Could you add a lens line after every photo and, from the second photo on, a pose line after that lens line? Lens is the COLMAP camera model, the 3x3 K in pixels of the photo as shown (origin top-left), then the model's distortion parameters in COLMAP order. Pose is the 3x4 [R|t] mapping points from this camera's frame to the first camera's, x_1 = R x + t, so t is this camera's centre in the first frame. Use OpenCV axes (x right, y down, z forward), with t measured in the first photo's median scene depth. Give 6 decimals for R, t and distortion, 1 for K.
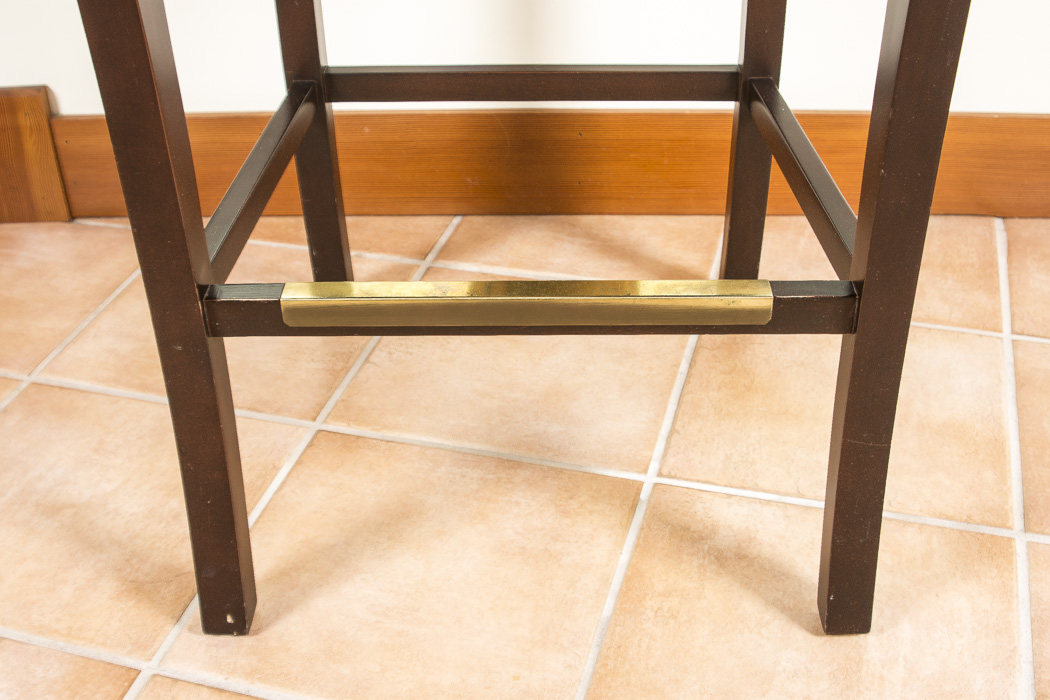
lens RADIAL K [[1283.0, 0, 525.0], [0, 1283.0, 350.0], [0, 0, 1]] dist [-0.154694, 0.037062]
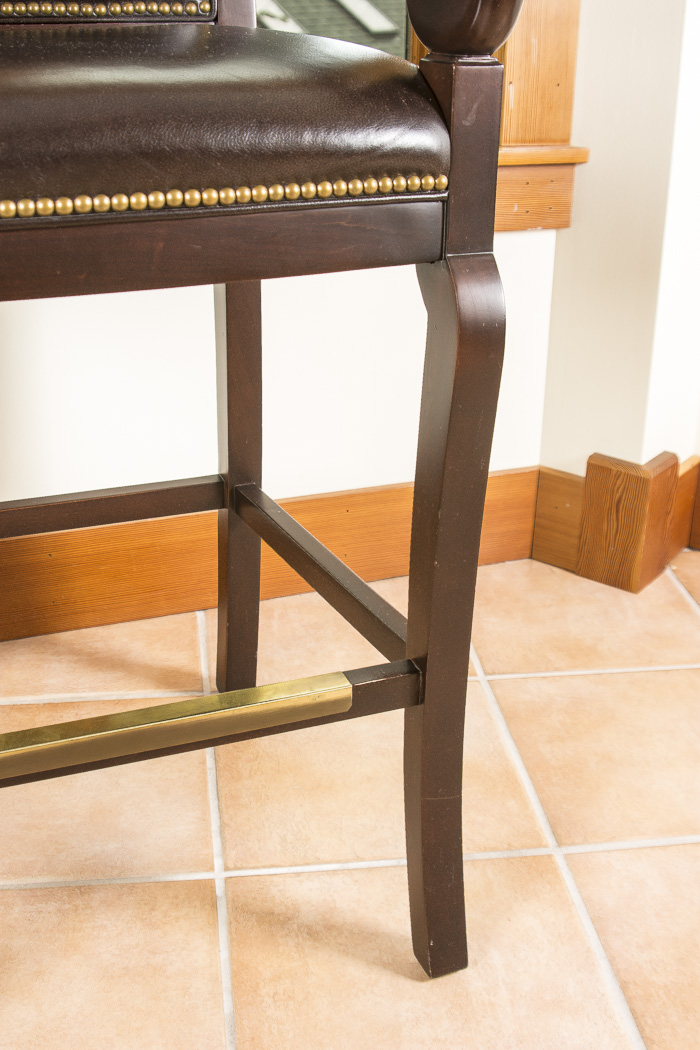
lens RADIAL K [[1309.6, 0, 350.0], [0, 1309.6, 525.0], [0, 0, 1]] dist [-0.151460, 0.090880]
pose [[0.918478, -0.130020, 0.373487, -0.161512], [0.186215, 0.975349, -0.118398, -0.032738], [-0.348887, 0.178295, 0.920048, -0.059136]]
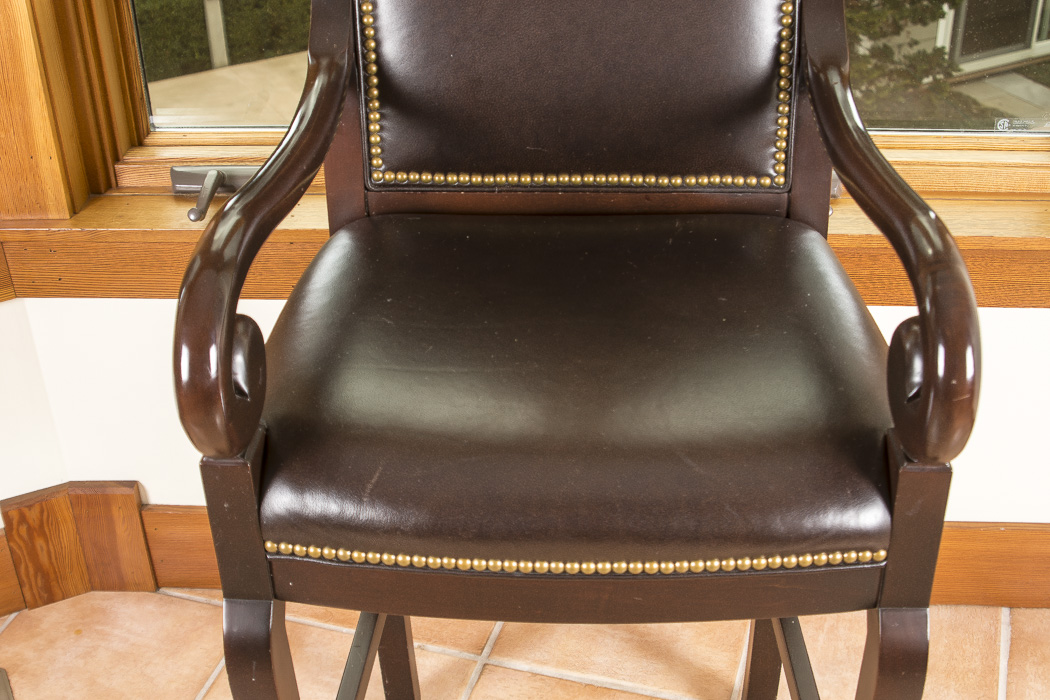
lens RADIAL K [[1409.4, 0, 525.0], [0, 1409.4, 350.0], [0, 0, 1]] dist [-0.121843, 0.071303]
pose [[0.999491, 0.013525, -0.028904, -0.010301], [-0.014334, 0.999505, -0.027989, -0.395333], [0.028511, 0.028389, 0.999190, -0.299968]]
